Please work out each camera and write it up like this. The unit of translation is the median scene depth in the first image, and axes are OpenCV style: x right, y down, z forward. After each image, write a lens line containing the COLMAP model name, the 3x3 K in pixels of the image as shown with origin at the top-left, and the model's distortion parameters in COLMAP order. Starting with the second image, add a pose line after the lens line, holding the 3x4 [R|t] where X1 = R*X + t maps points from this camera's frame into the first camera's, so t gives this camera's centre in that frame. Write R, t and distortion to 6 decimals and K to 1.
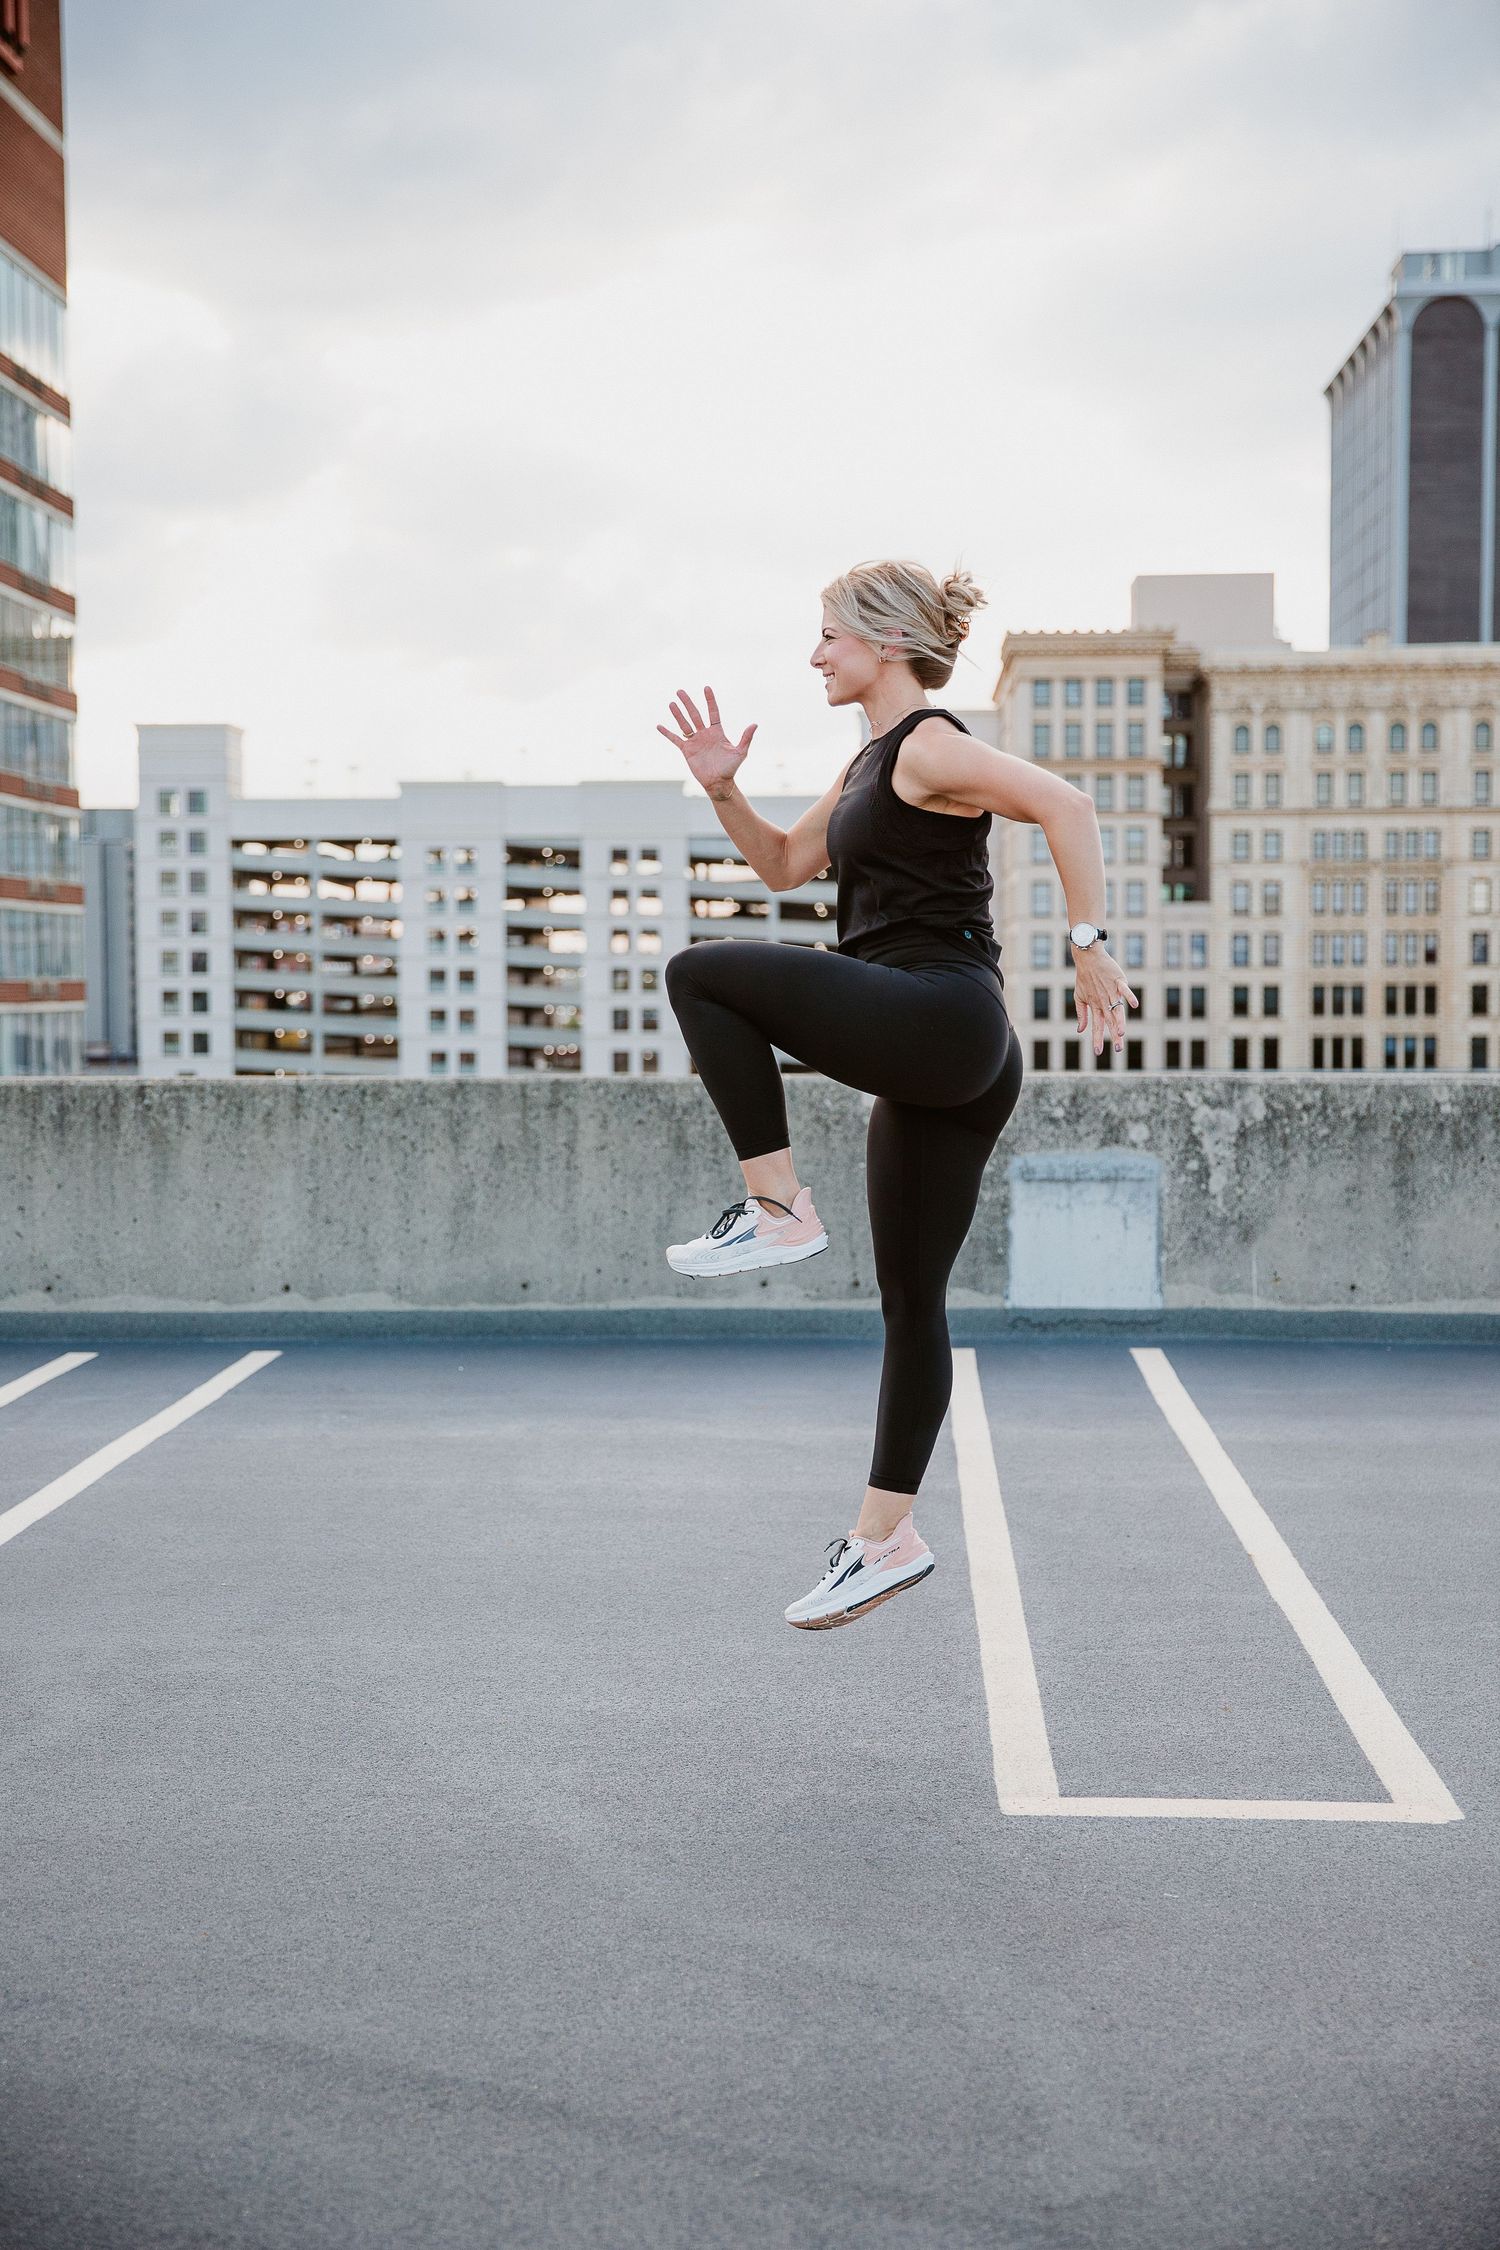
lens RADIAL K [[3102.8, 0, 826.2], [0, 3102.8, 1144.4], [0, 0, 1]] dist [0.112650, 0.000000]
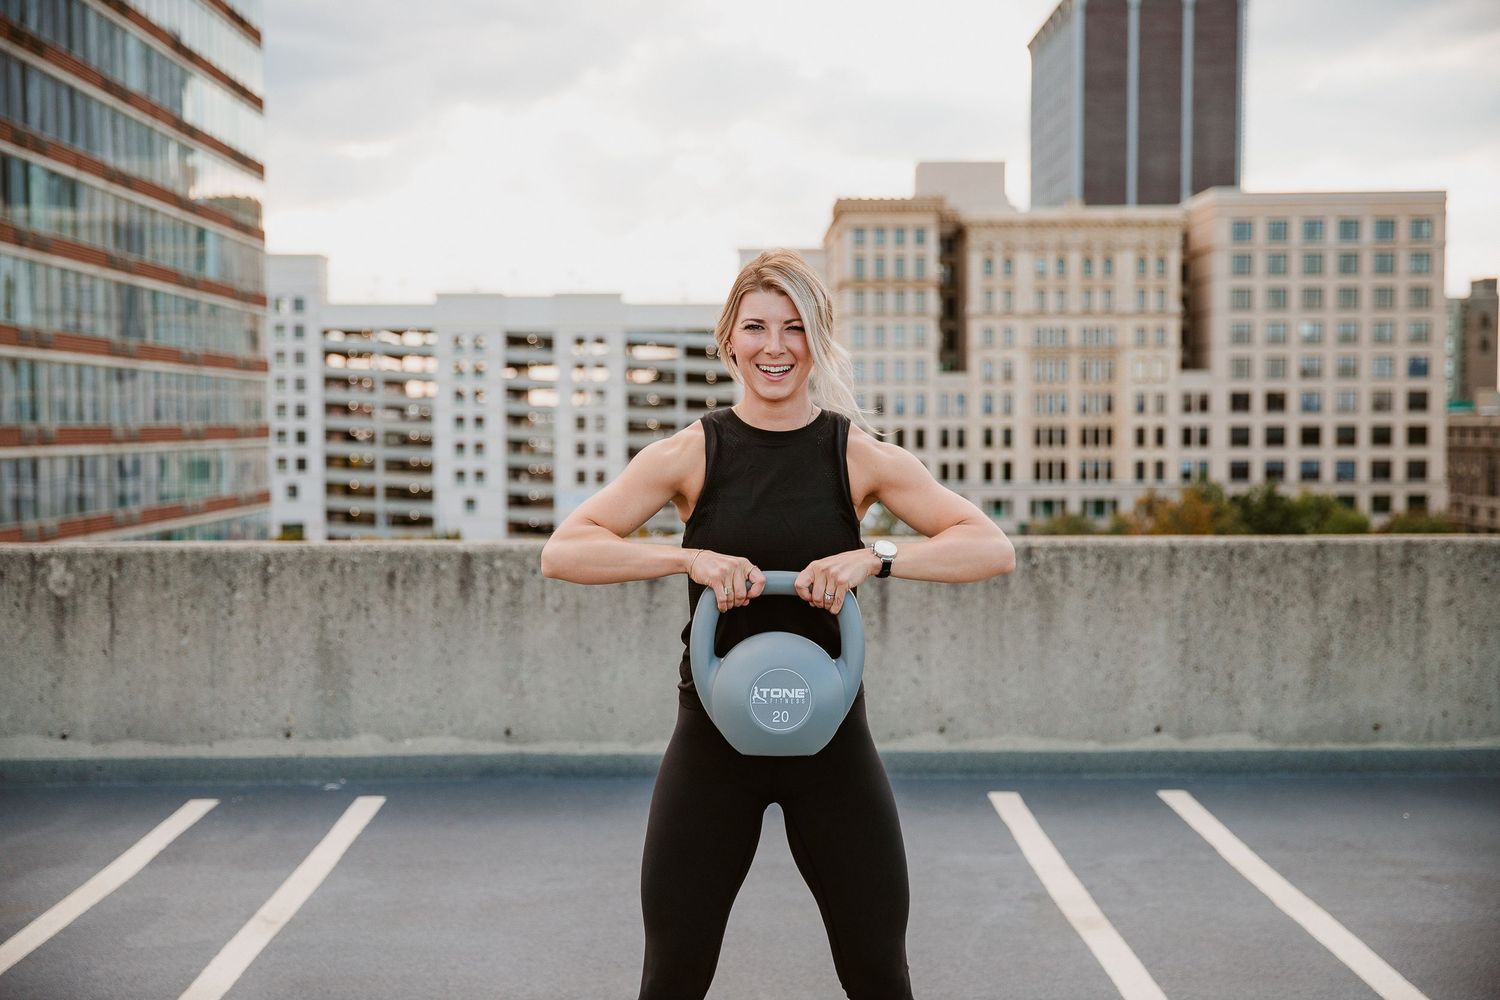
lens RADIAL K [[1943.4, 0, 745.3], [0, 1943.4, 508.0], [0, 0, 1]] dist [0.107785, 0.000000]
pose [[0.997806, -0.001493, 0.066185, -0.364085], [0.002006, 0.999968, -0.007680, -0.027330], [-0.066172, 0.007796, 0.997778, 0.314575]]
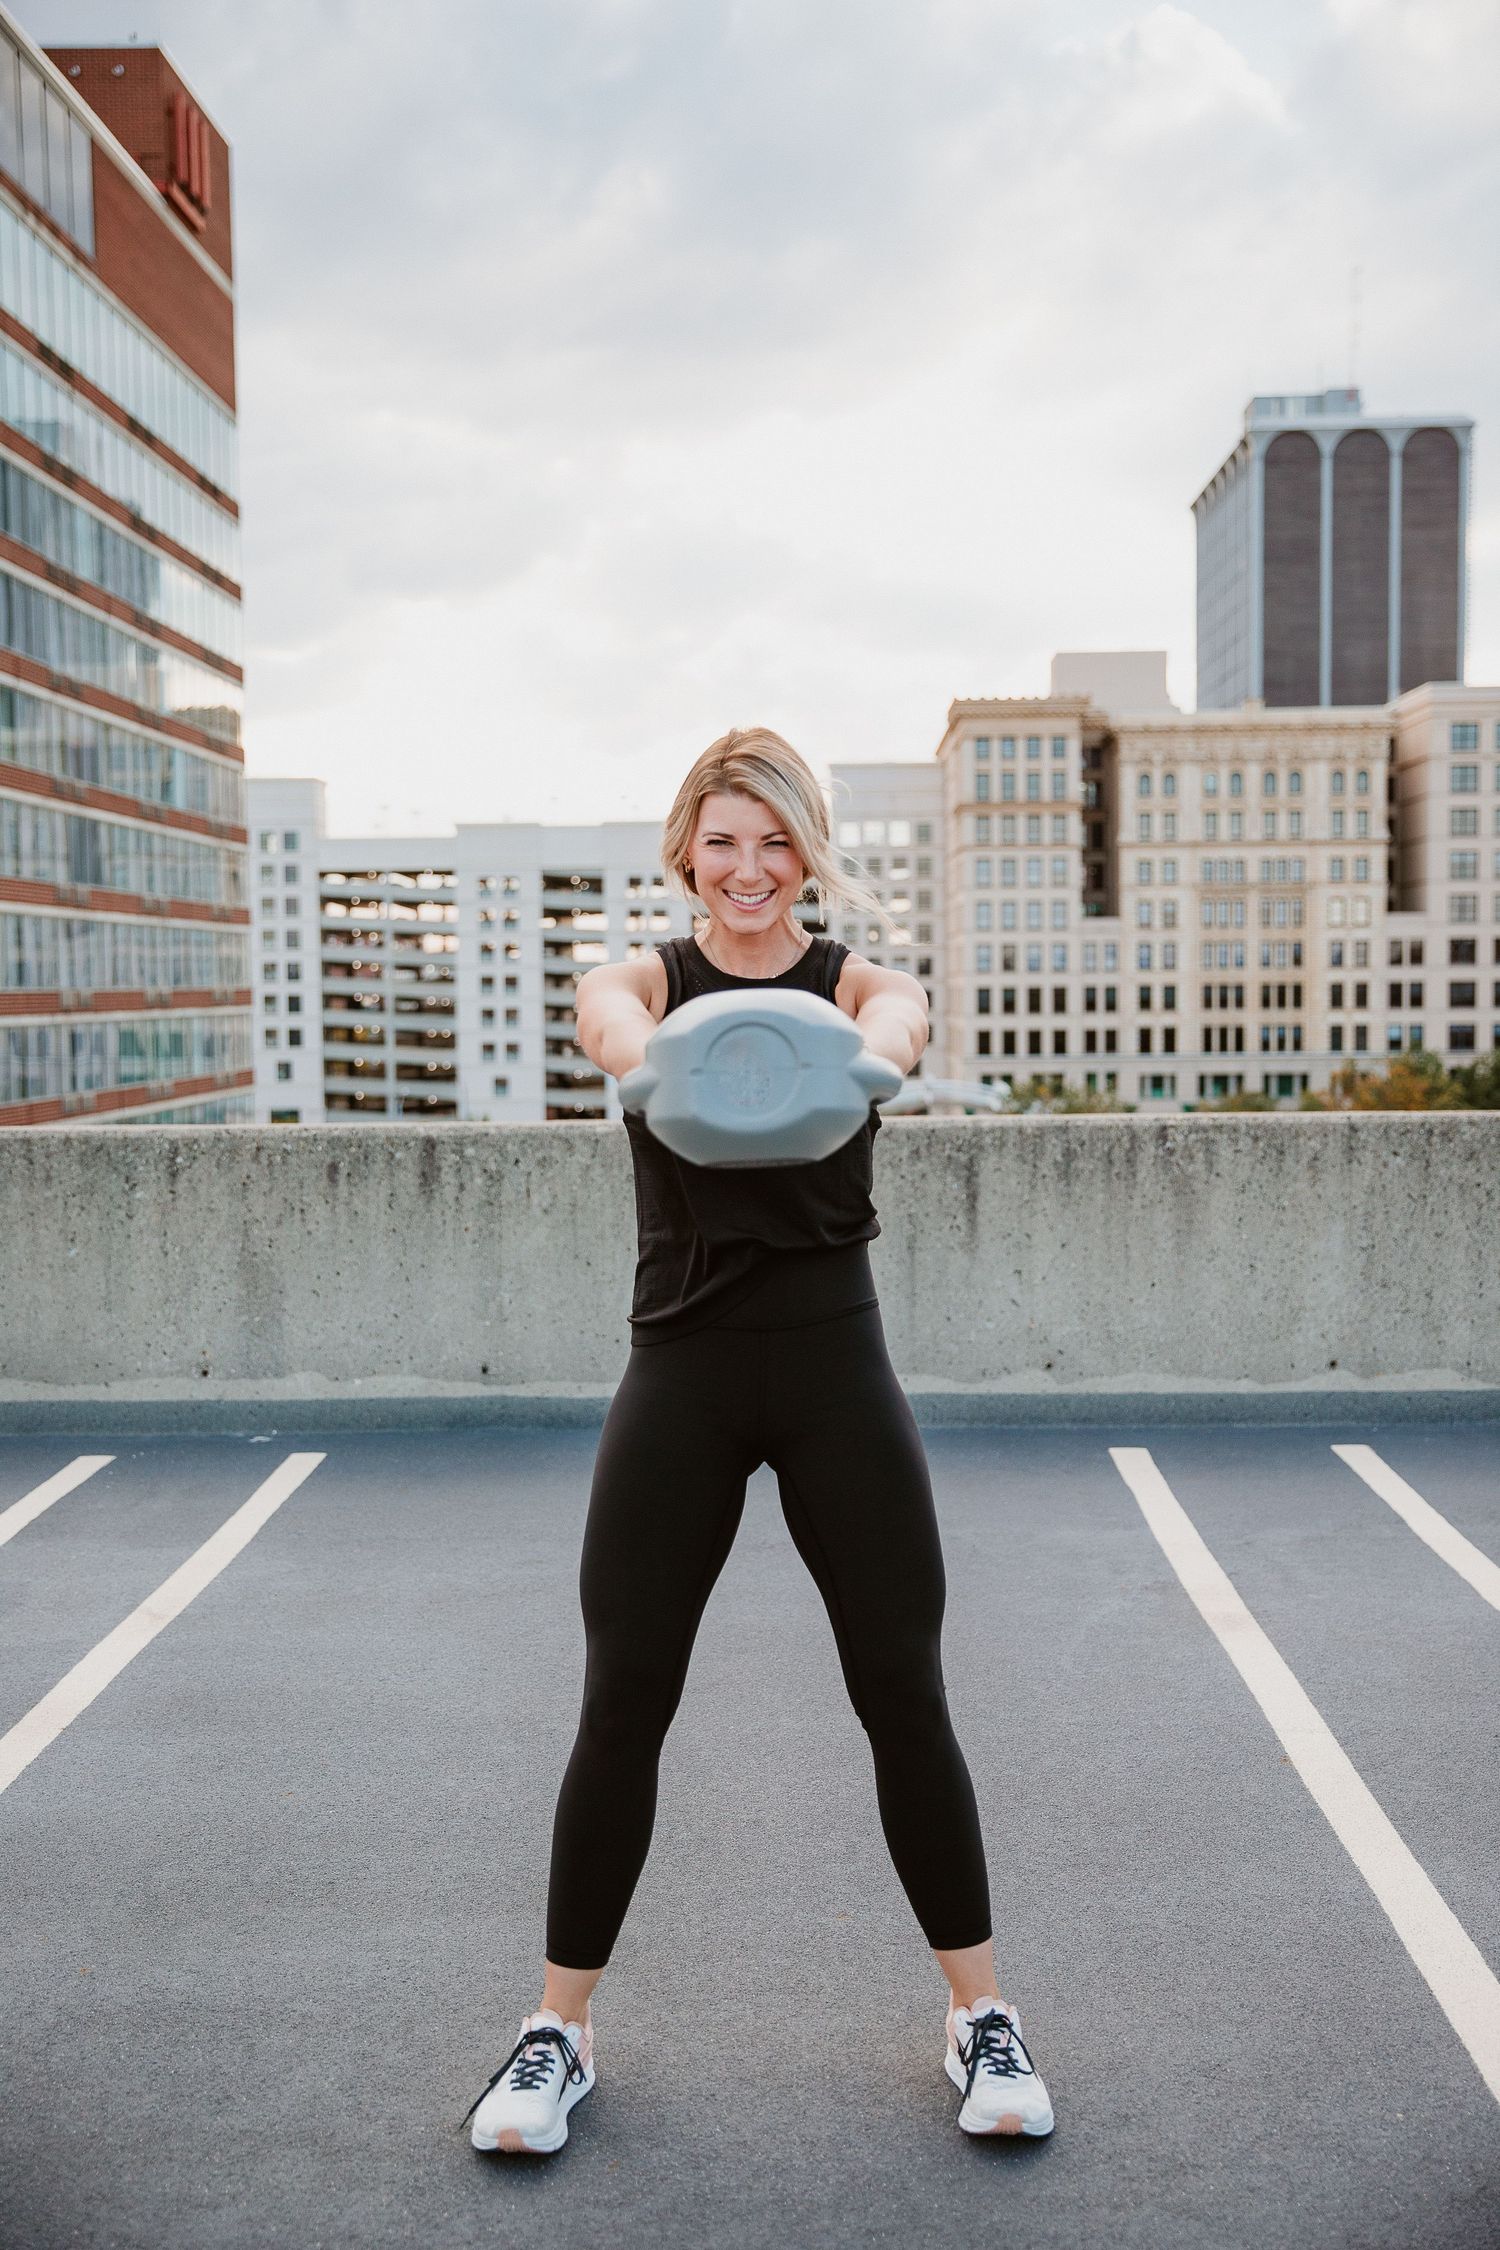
lens RADIAL K [[2406.1, 0, 750.1], [0, 2406.1, 1132.2], [0, 0, 1]] dist [0.041574, 0.000000]
pose [[0.999630, -0.007923, 0.026039, -0.346485], [0.007668, 0.999922, 0.009868, -0.024301], [-0.026115, -0.009664, 0.999612, 0.349401]]
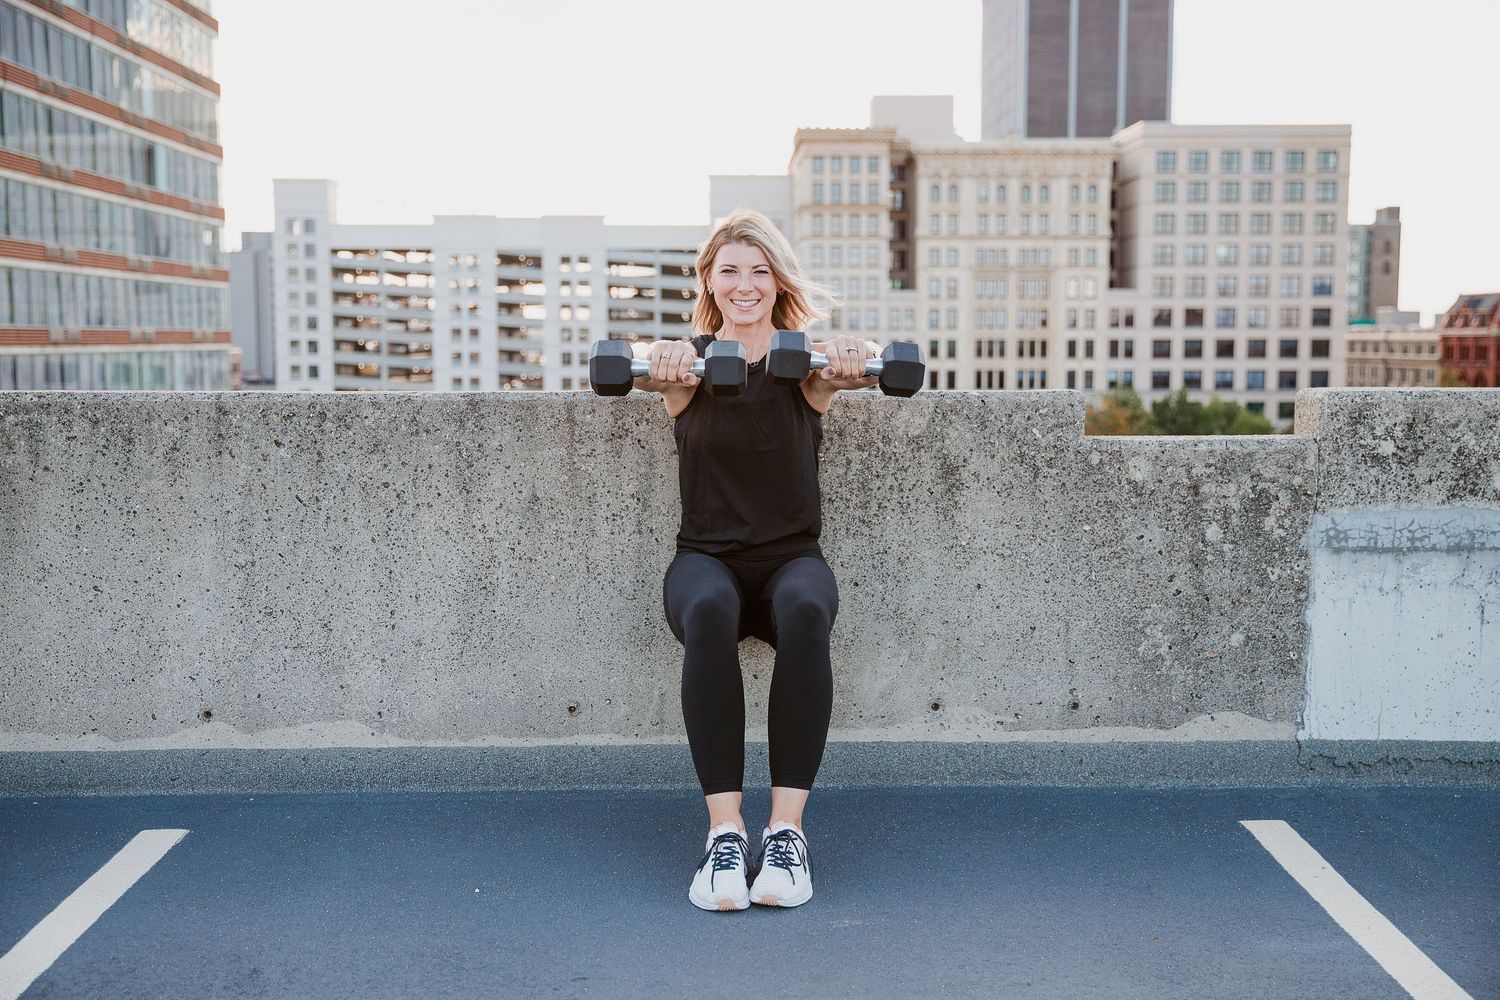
lens RADIAL K [[1670.3, 0, 773.7], [0, 1670.3, 515.9], [0, 0, 1]] dist [0.041658, 0.000000]
pose [[0.998103, -0.002016, 0.061533, -0.075751], [-0.001163, 0.998668, 0.051579, -0.013834], [-0.061555, -0.051553, 0.996771, 0.640388]]
